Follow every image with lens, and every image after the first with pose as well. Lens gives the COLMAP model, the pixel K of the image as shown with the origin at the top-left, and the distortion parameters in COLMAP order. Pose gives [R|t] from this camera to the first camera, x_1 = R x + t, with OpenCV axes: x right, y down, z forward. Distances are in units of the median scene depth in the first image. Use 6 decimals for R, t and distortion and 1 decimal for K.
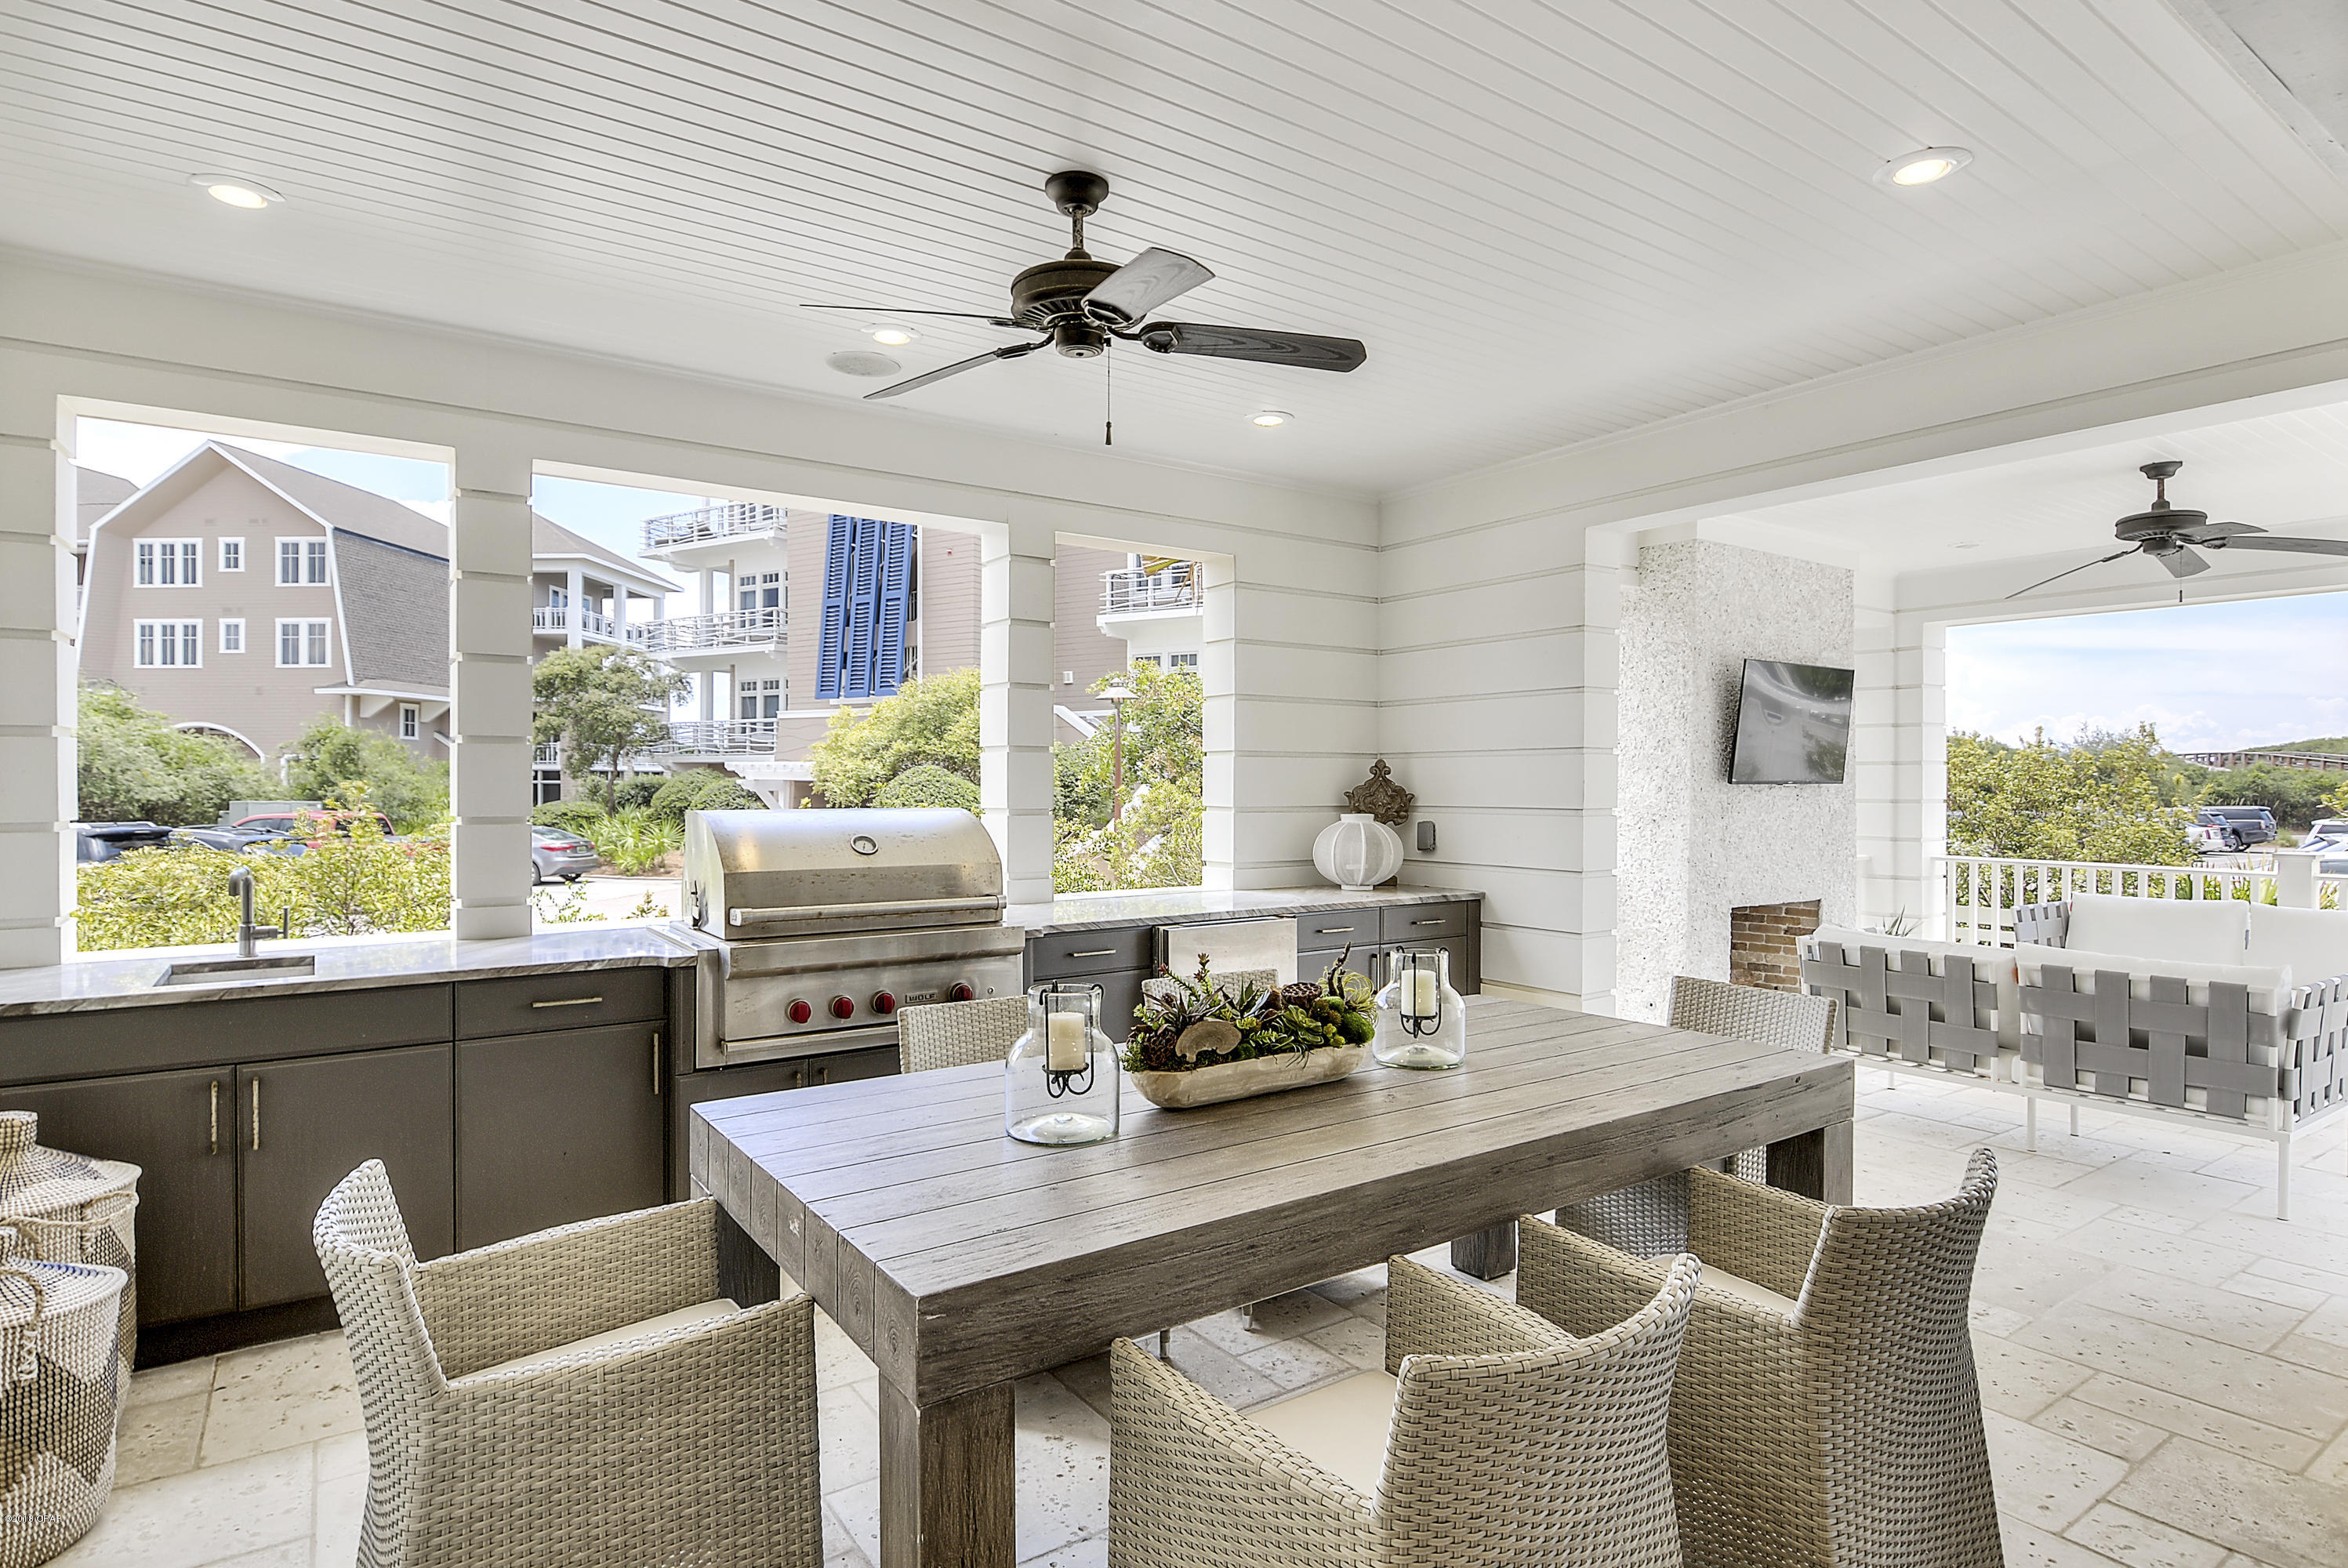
lens RADIAL K [[1210.0, 0, 1174.0], [0, 1210.0, 784.0], [0, 0, 1]] dist [0.006109, -0.000032]
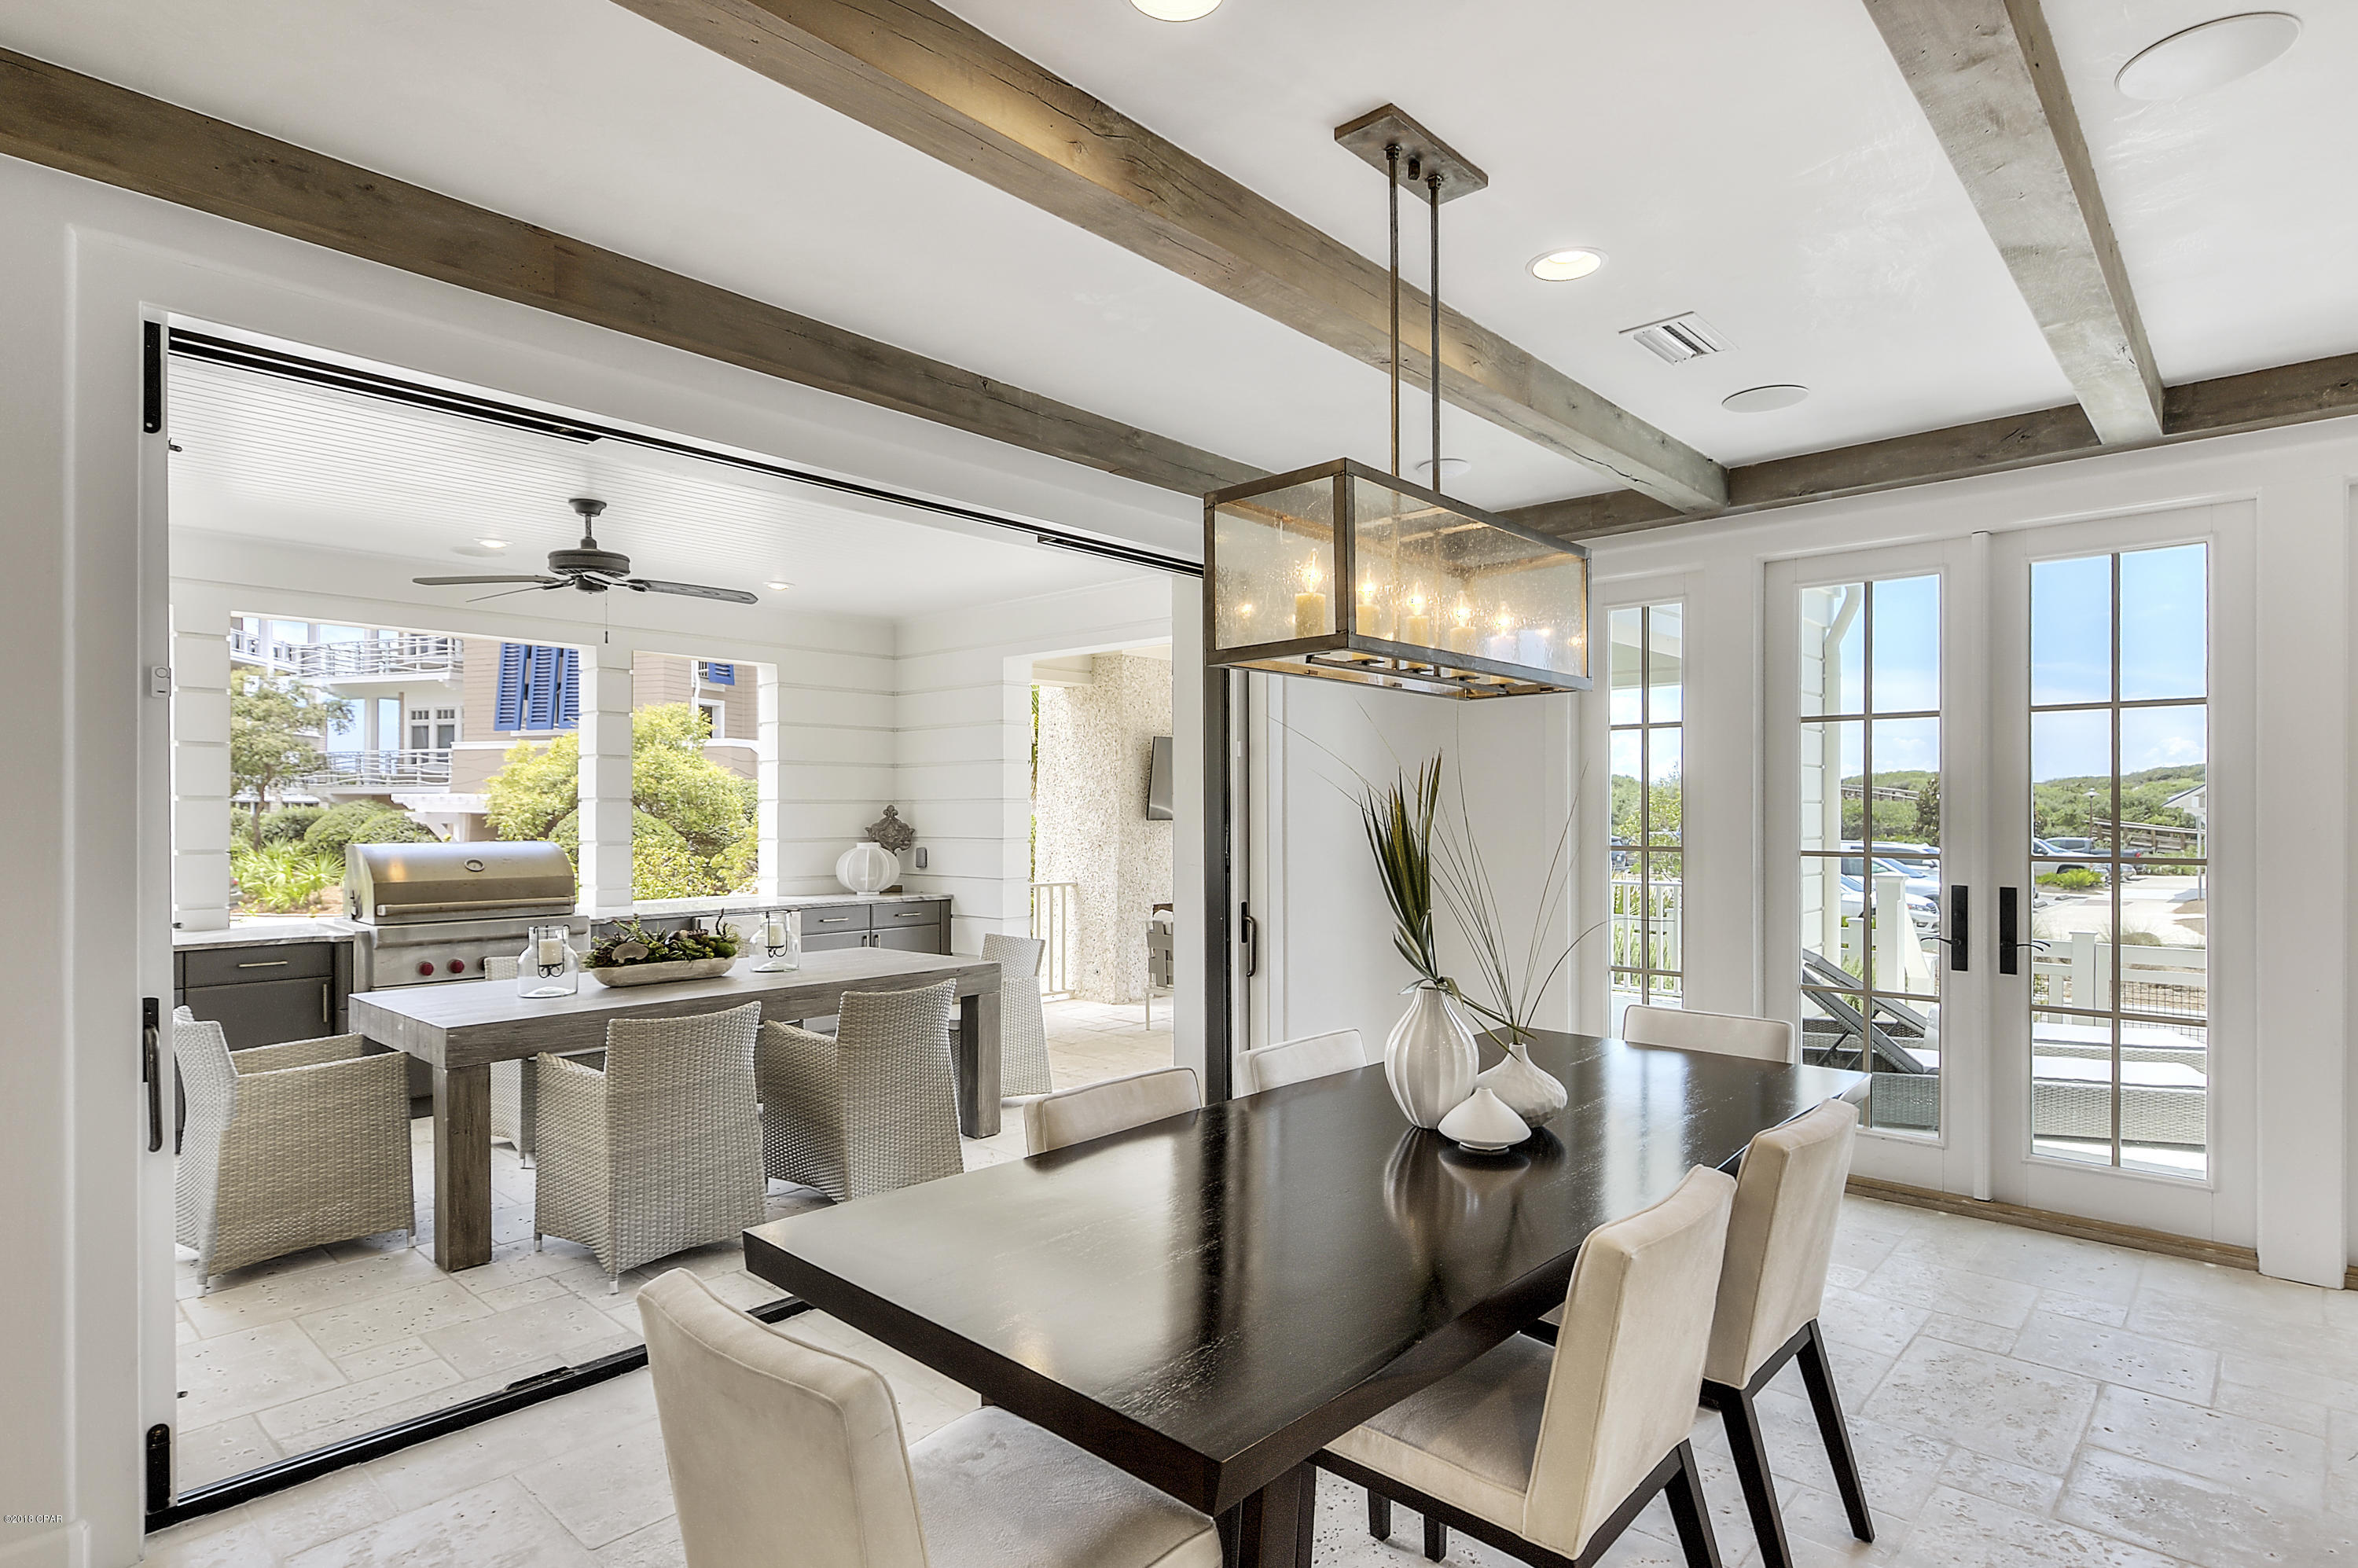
lens RADIAL K [[1195.5, 0, 1187.9], [0, 1195.5, 807.3], [0, 0, 1]] dist [0.000196, -0.001732]
pose [[0.973587, -0.001602, 0.228312, 0.159518], [0.002627, 0.999988, -0.004186, -0.008779], [-0.228302, 0.004675, 0.973579, -0.395597]]
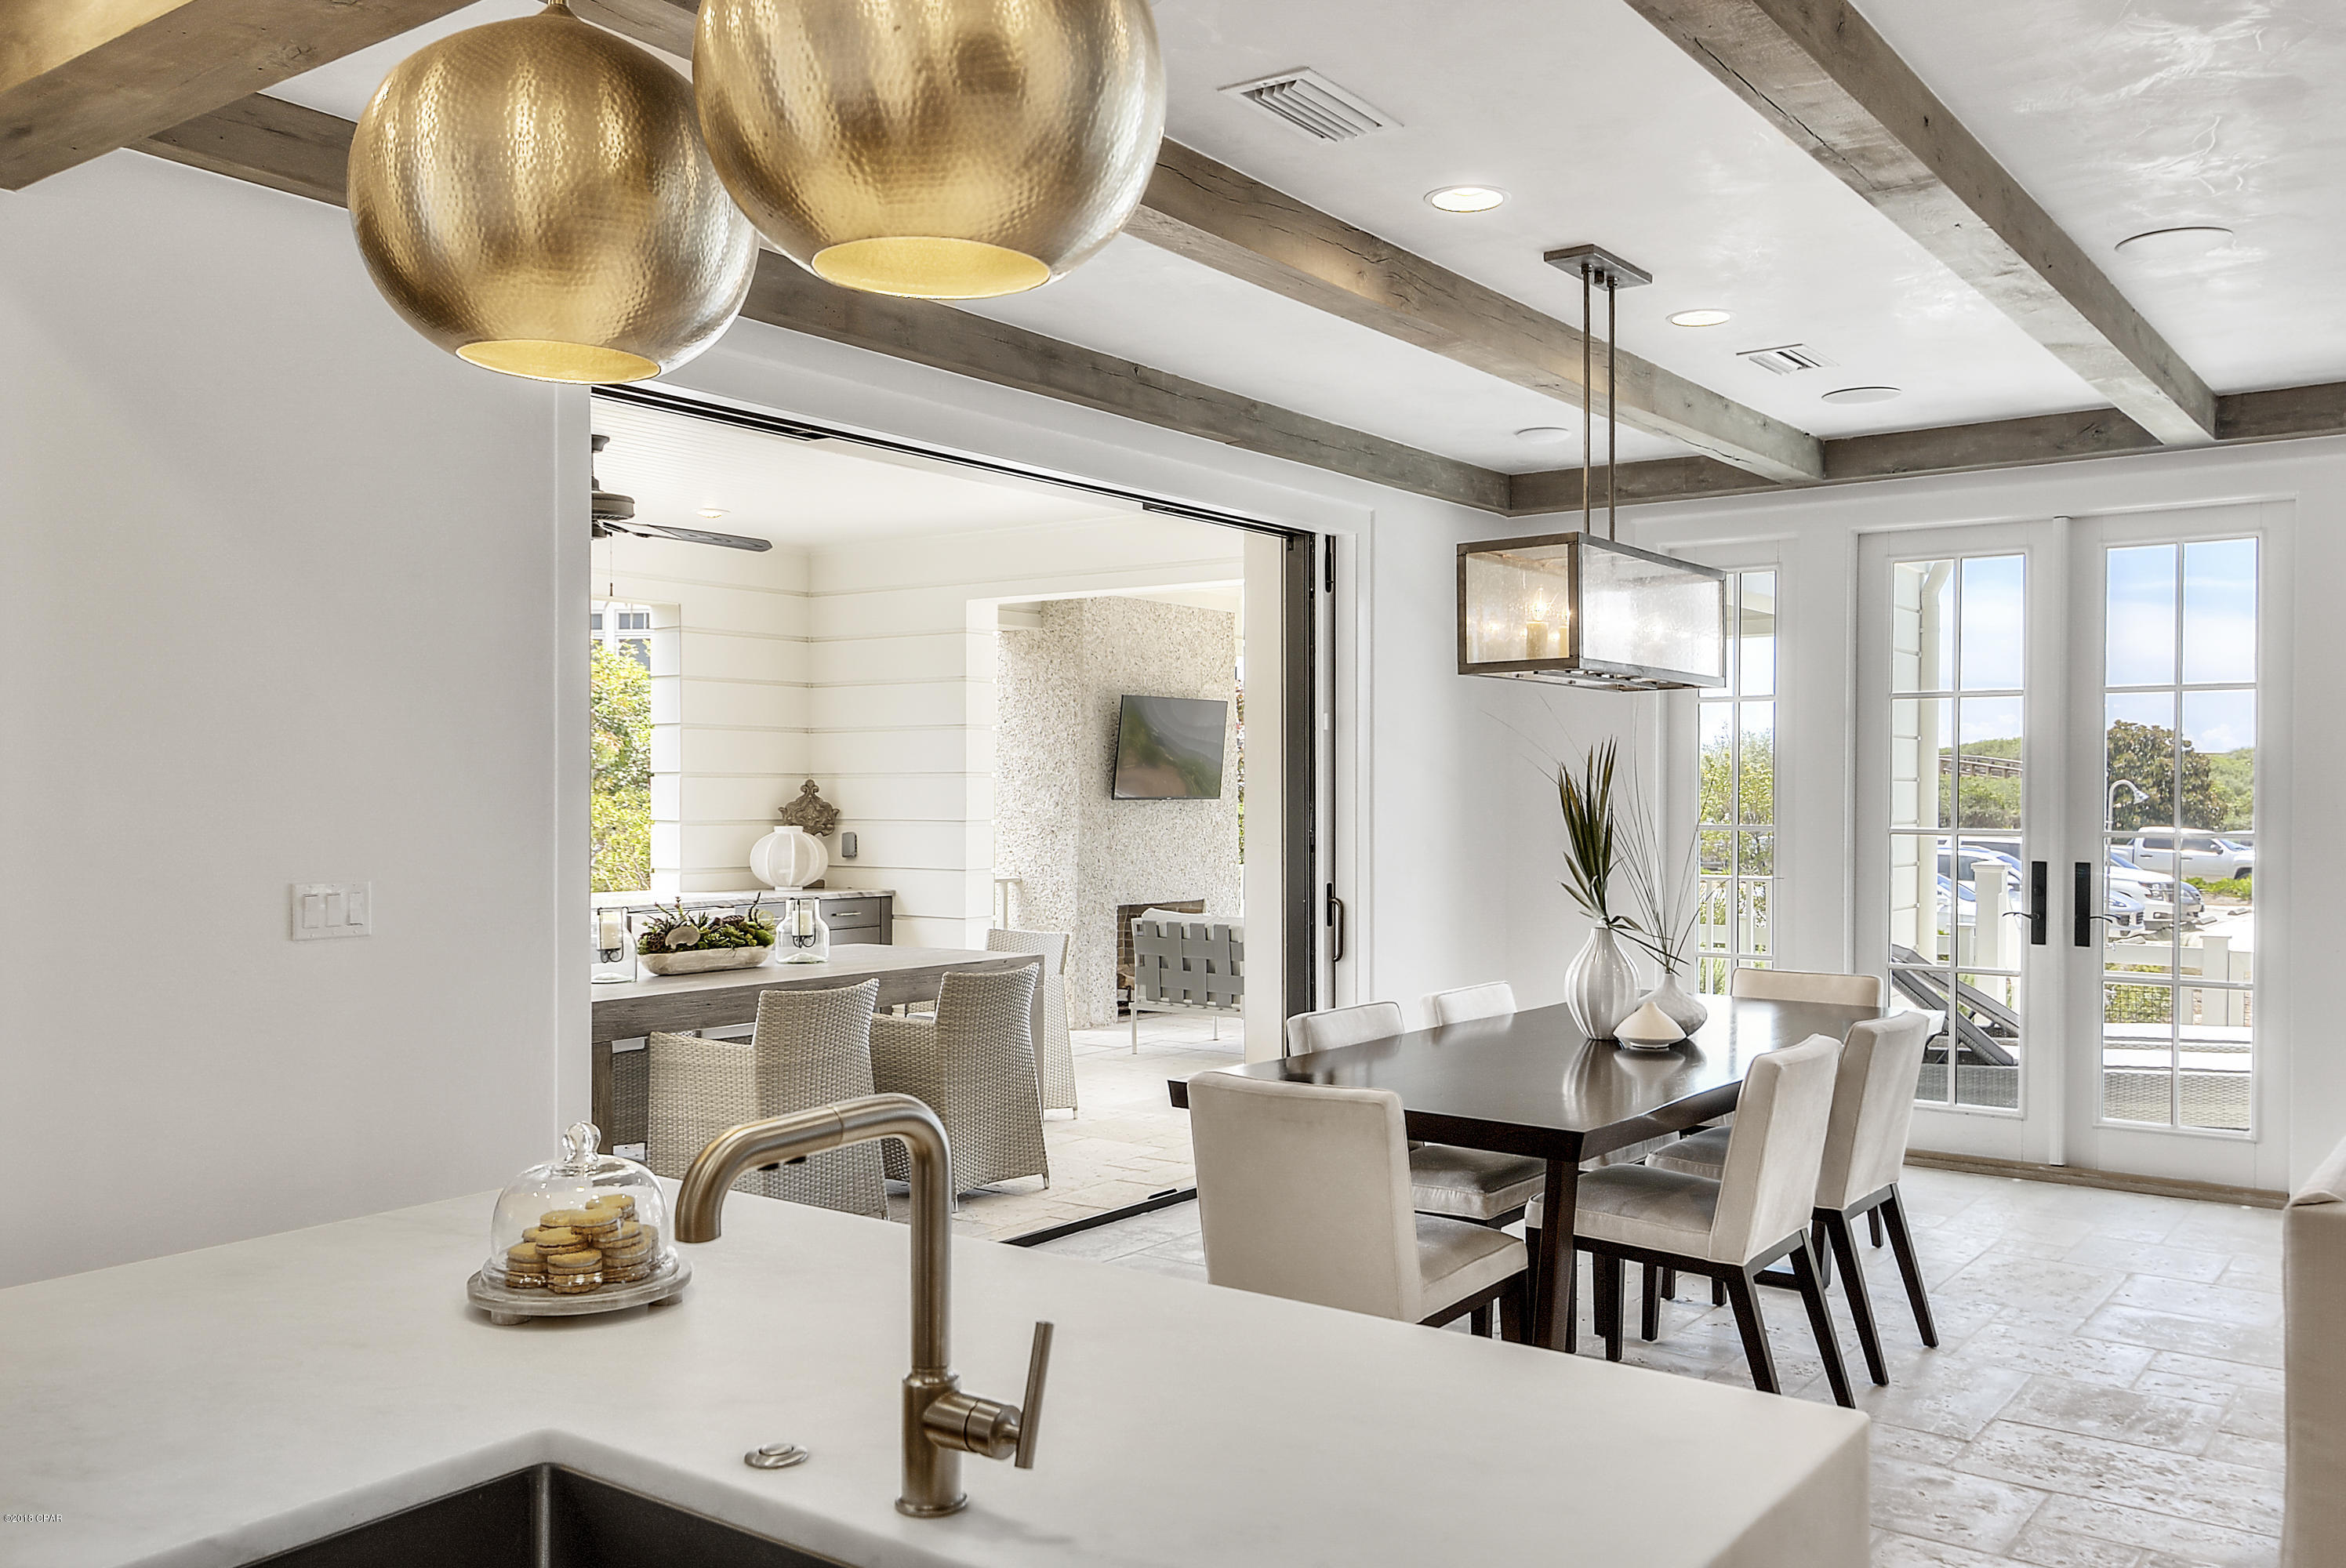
lens RADIAL K [[1839.5, 0, 1180.8], [0, 1839.5, 806.6], [0, 0, 1]] dist [0.002518, 0.003384]
pose [[0.945506, -0.002586, 0.325594, -0.056629], [0.000168, 0.999972, 0.007454, -0.006185], [-0.325604, -0.006993, 0.945480, -0.656285]]
